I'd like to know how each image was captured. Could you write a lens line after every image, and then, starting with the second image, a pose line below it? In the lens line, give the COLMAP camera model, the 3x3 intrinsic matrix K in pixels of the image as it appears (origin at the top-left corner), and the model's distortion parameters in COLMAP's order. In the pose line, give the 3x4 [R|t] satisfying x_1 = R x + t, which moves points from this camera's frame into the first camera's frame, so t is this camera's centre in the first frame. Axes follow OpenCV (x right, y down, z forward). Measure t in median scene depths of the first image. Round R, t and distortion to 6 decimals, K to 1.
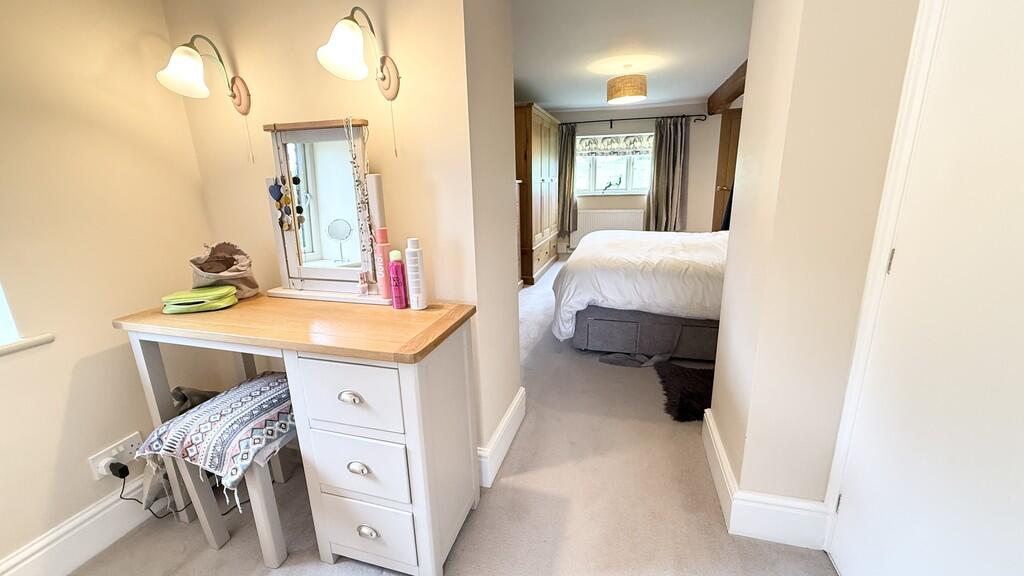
lens RADIAL K [[409.5, 0, 508.9], [0, 409.5, 286.0], [0, 0, 1]] dist [0.000374, 0.000020]
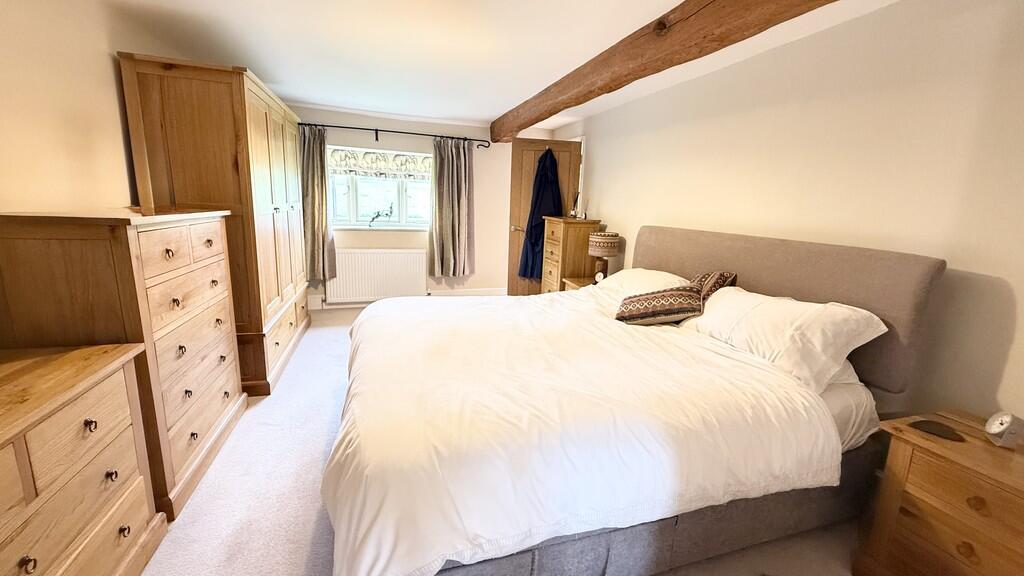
lens RADIAL K [[409.5, 0, 509.9], [0, 409.5, 289.0], [0, 0, 1]] dist [0.000374, 0.000020]
pose [[0.830149, -0.054589, 0.554862, 0.023060], [0.077321, 0.996851, -0.017609, -0.084951], [-0.552154, 0.057521, 0.831756, 0.261961]]
